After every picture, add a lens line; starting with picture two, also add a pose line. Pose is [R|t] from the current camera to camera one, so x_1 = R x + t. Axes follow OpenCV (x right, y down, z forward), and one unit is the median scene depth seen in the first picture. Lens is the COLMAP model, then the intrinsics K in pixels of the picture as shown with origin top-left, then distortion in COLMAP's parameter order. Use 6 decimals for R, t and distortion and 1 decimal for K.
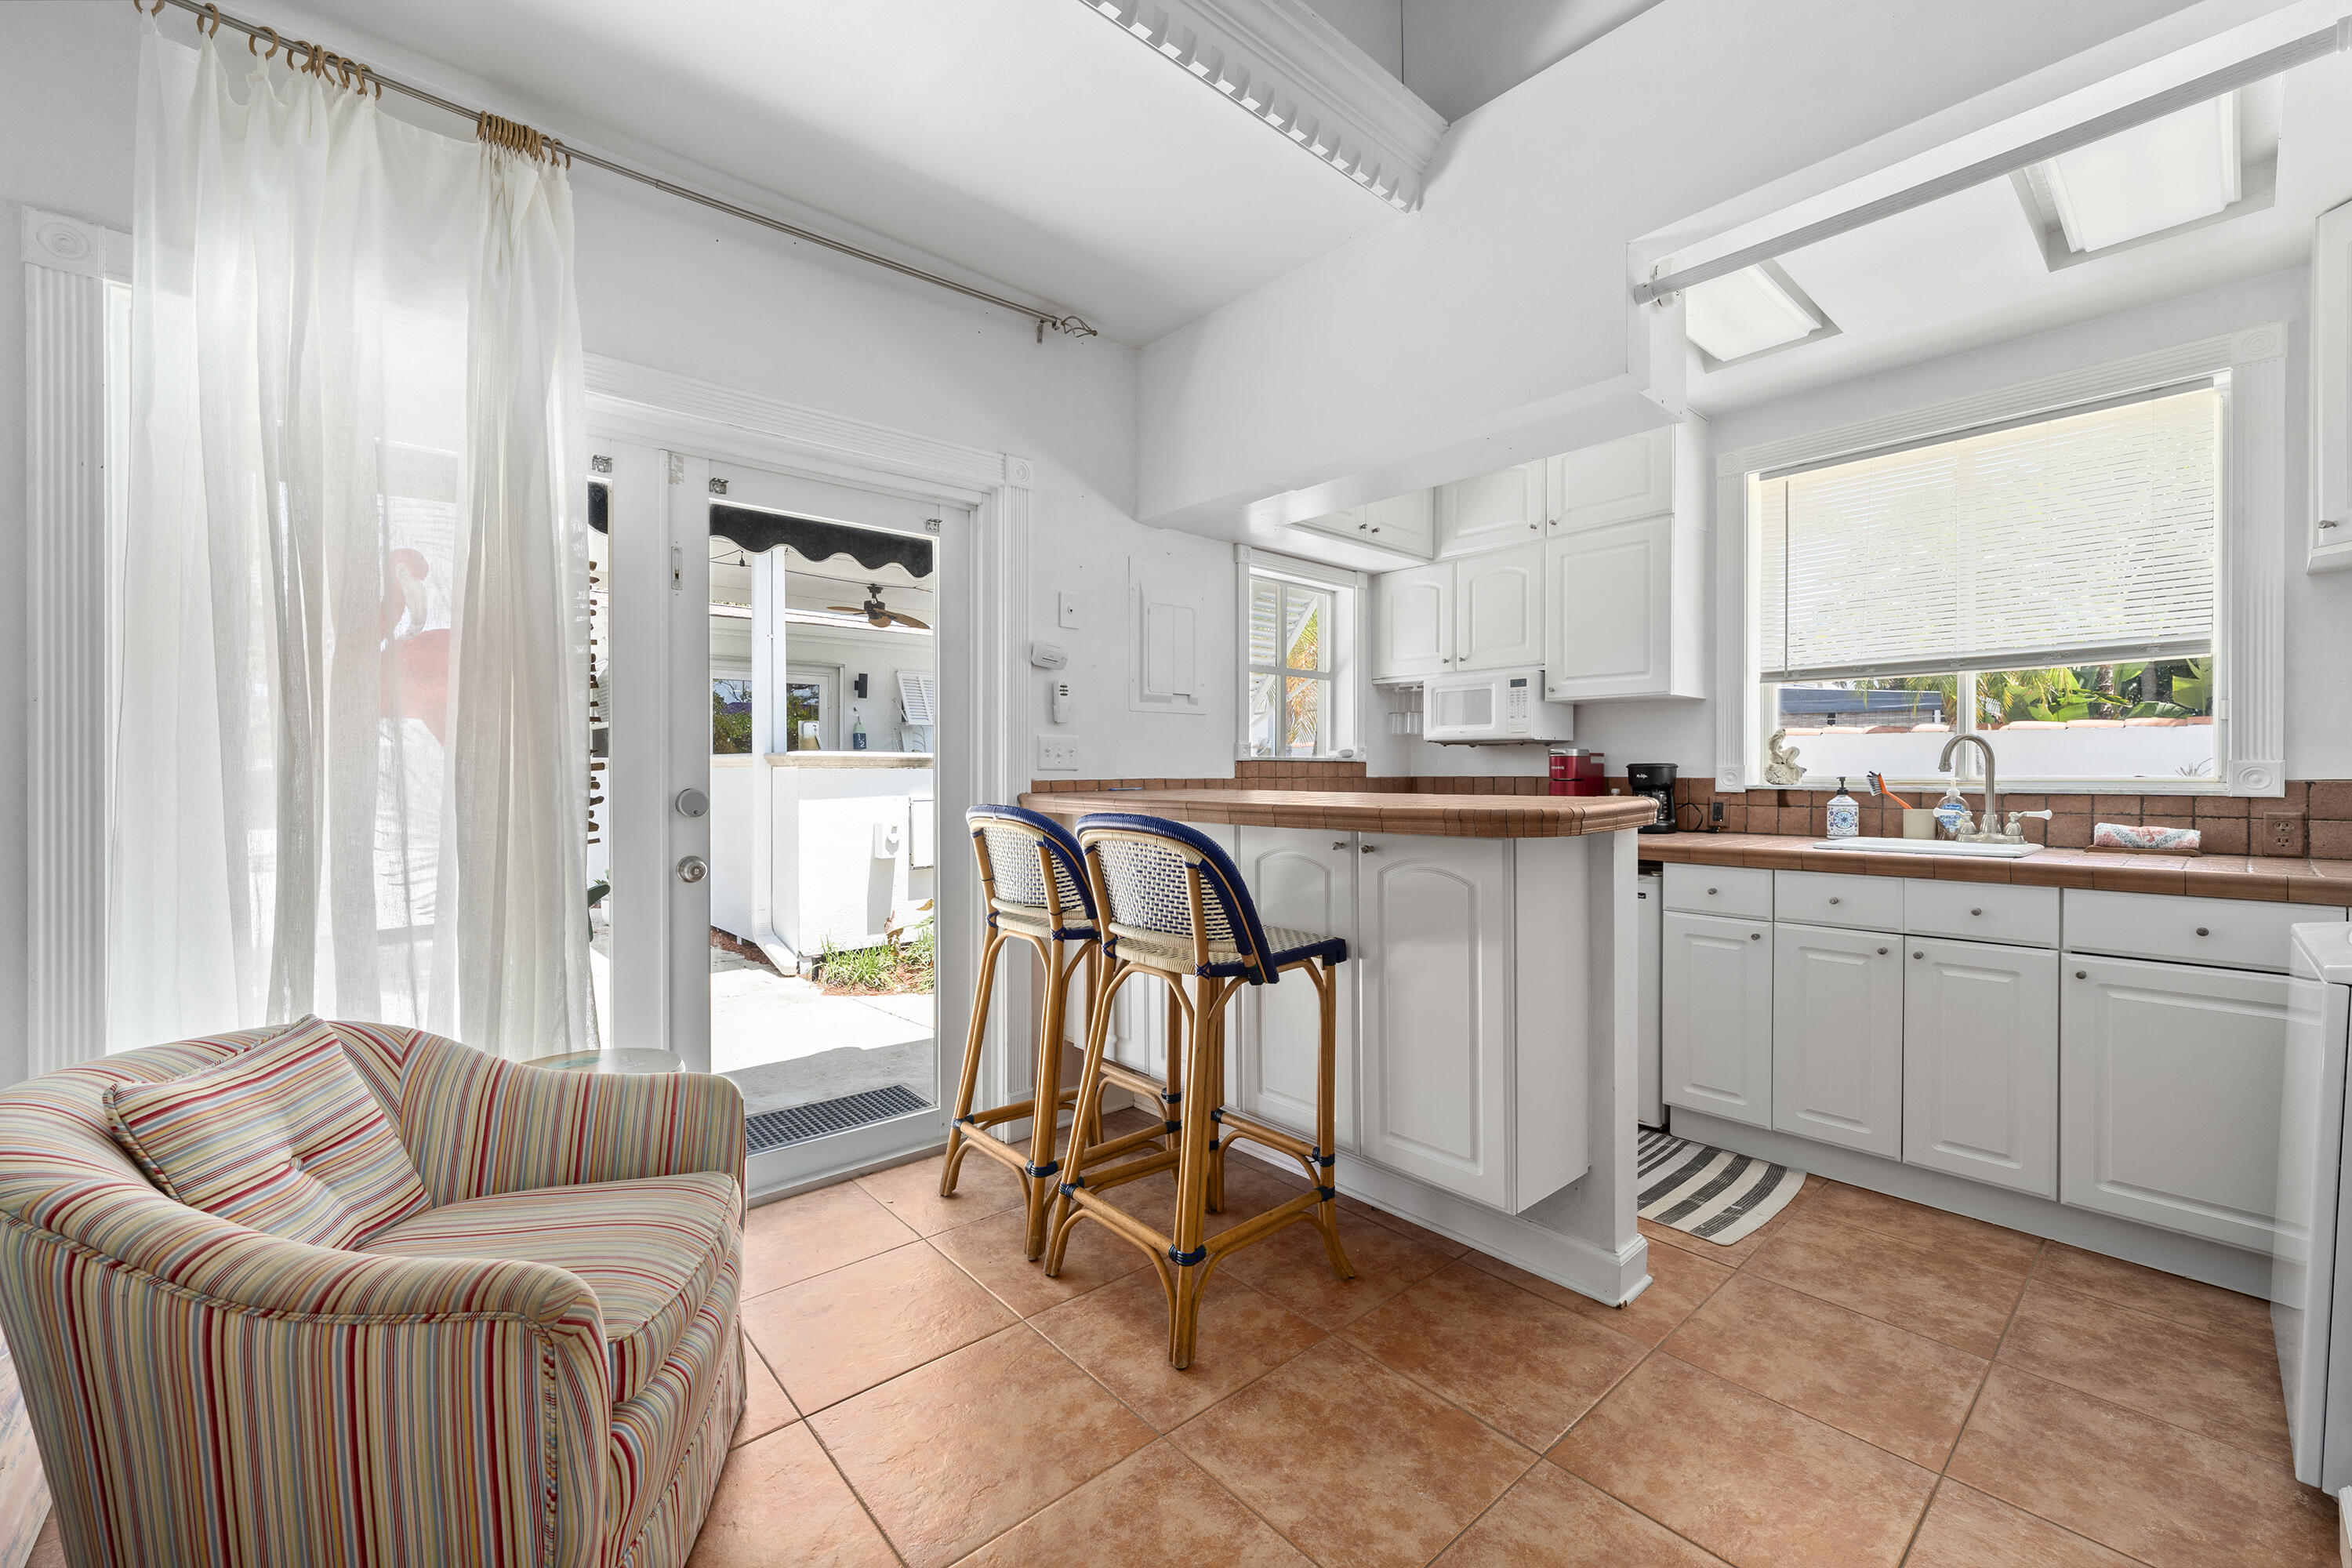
lens RADIAL K [[942.2, 0, 1176.0], [0, 942.2, 784.0], [0, 0, 1]] dist [-0.001324, 0.000120]
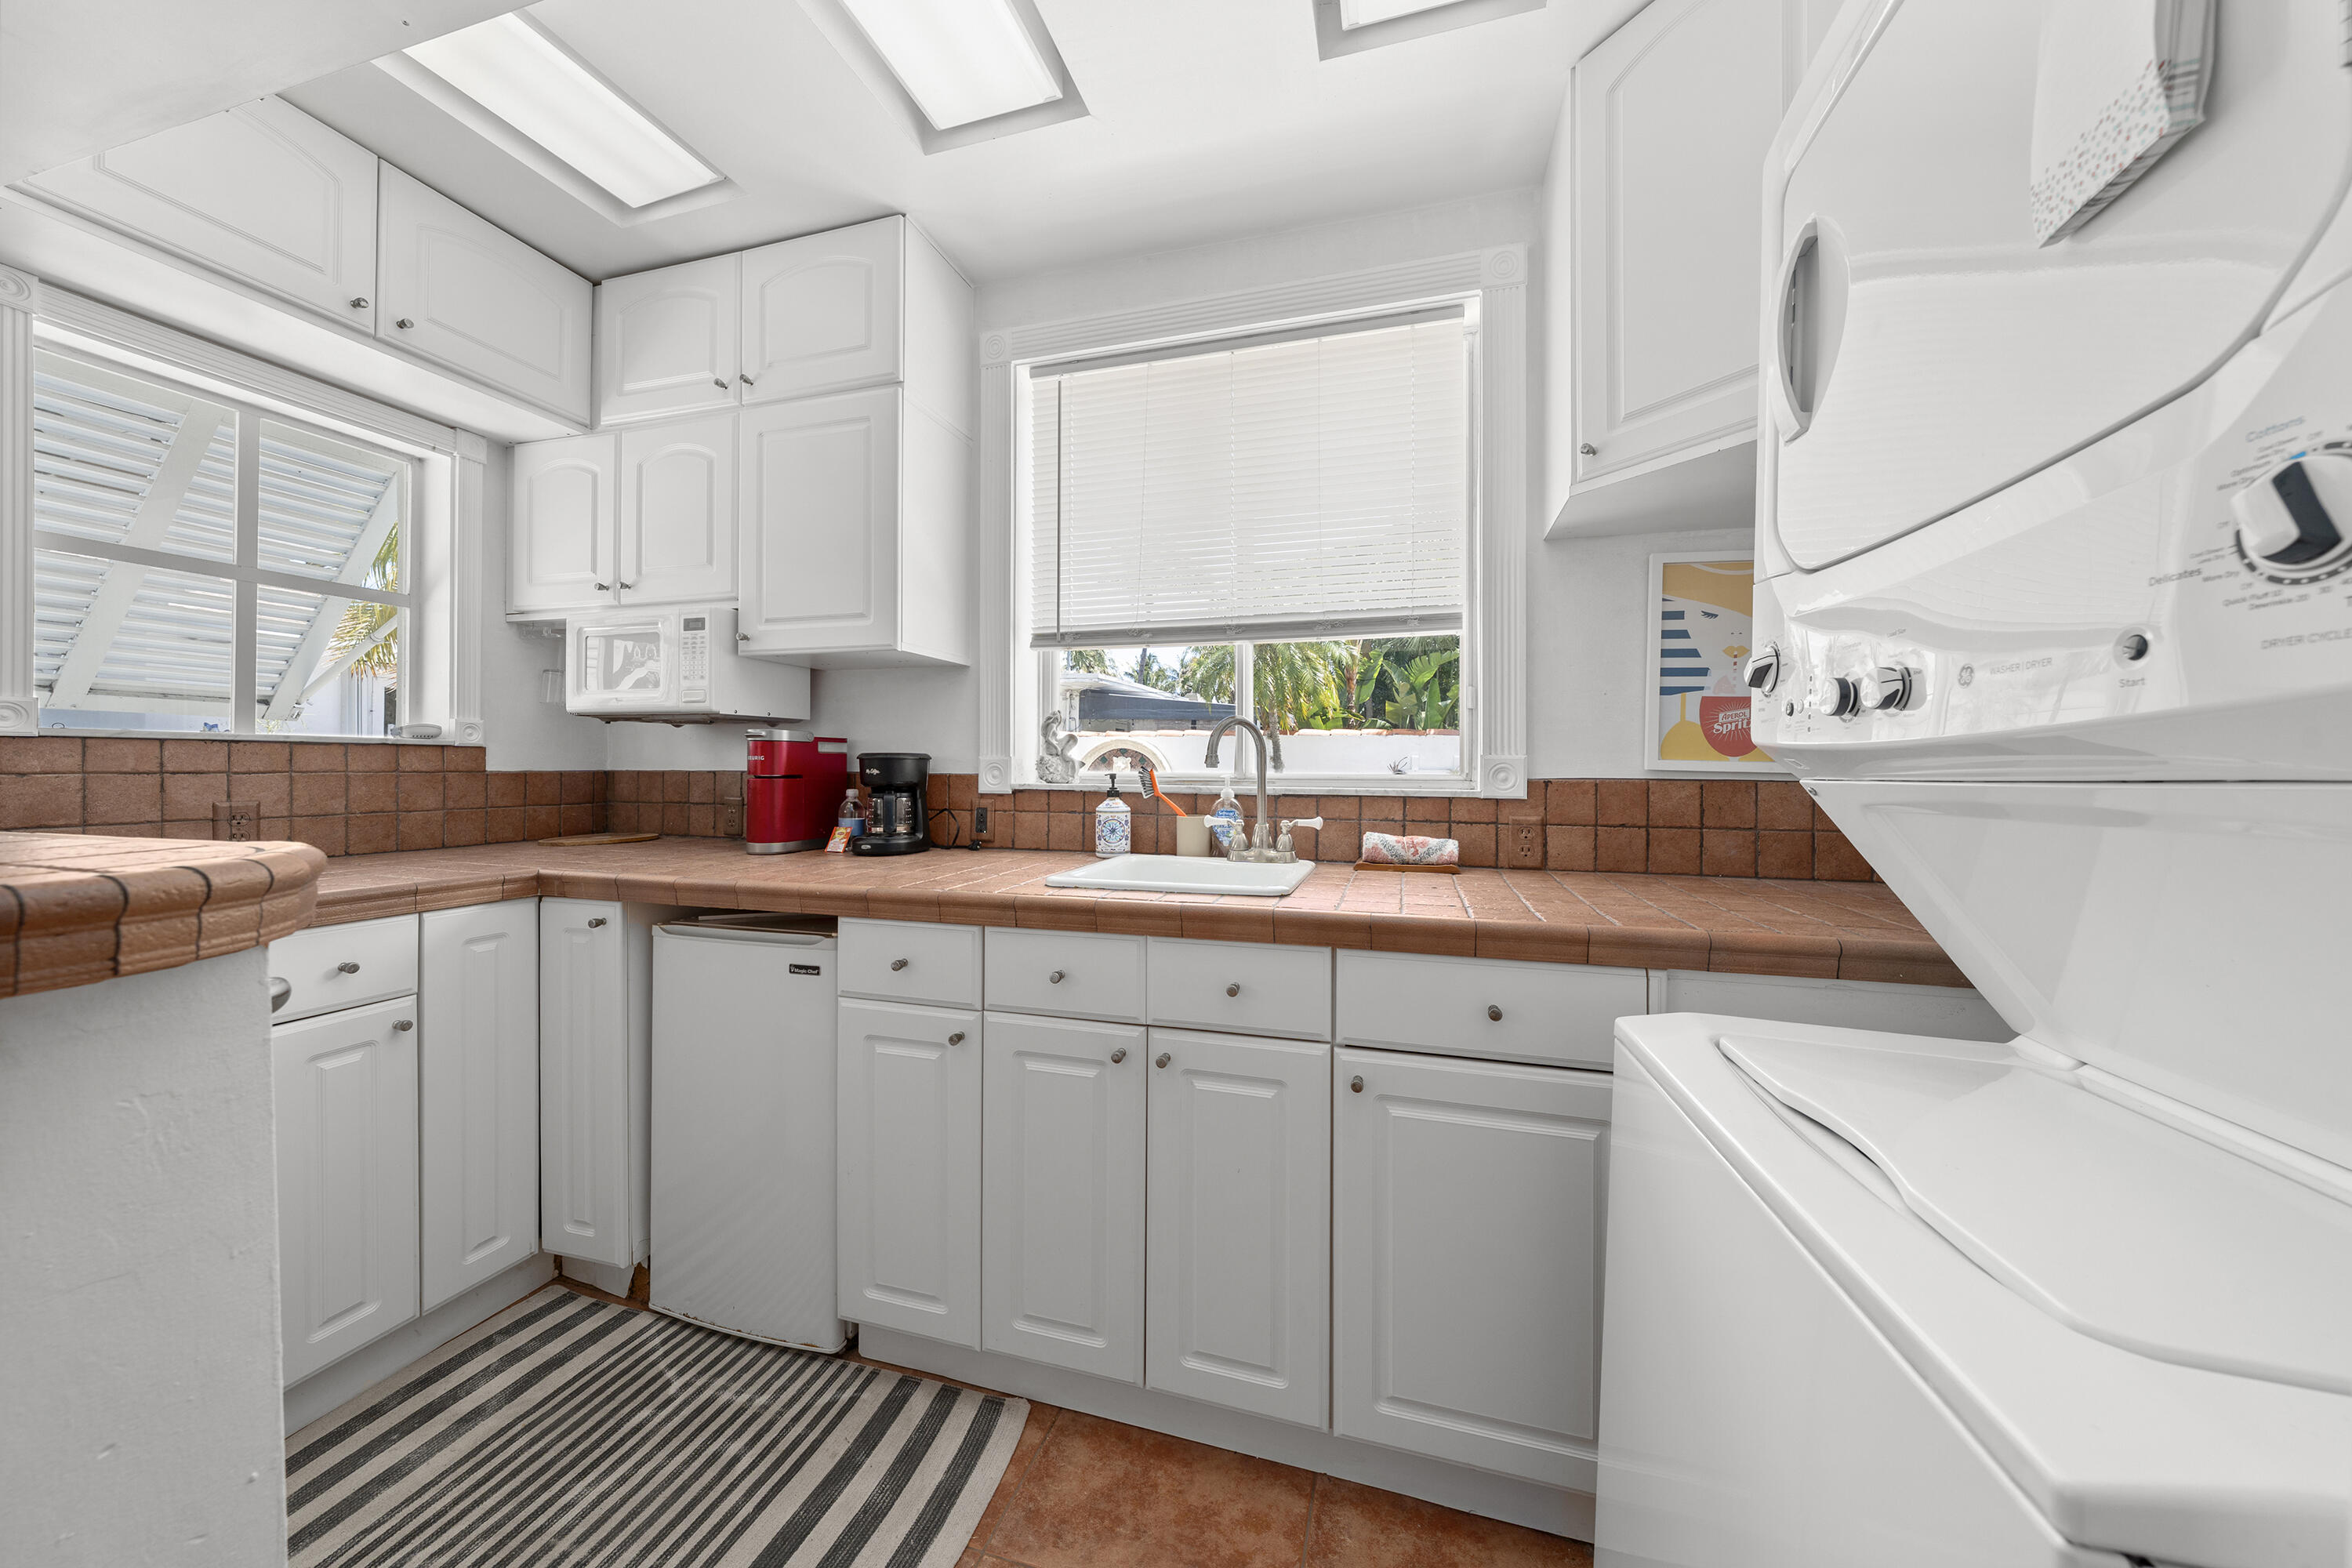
lens RADIAL K [[806.5, 0, 1159.1], [0, 806.5, 772.2], [0, 0, 1]] dist [-0.001972, -0.000033]
pose [[0.852836, 0.000893, 0.522178, 0.422983], [0.000668, 0.999996, -0.002801, -0.006865], [-0.522178, 0.002738, 0.852832, 0.454645]]
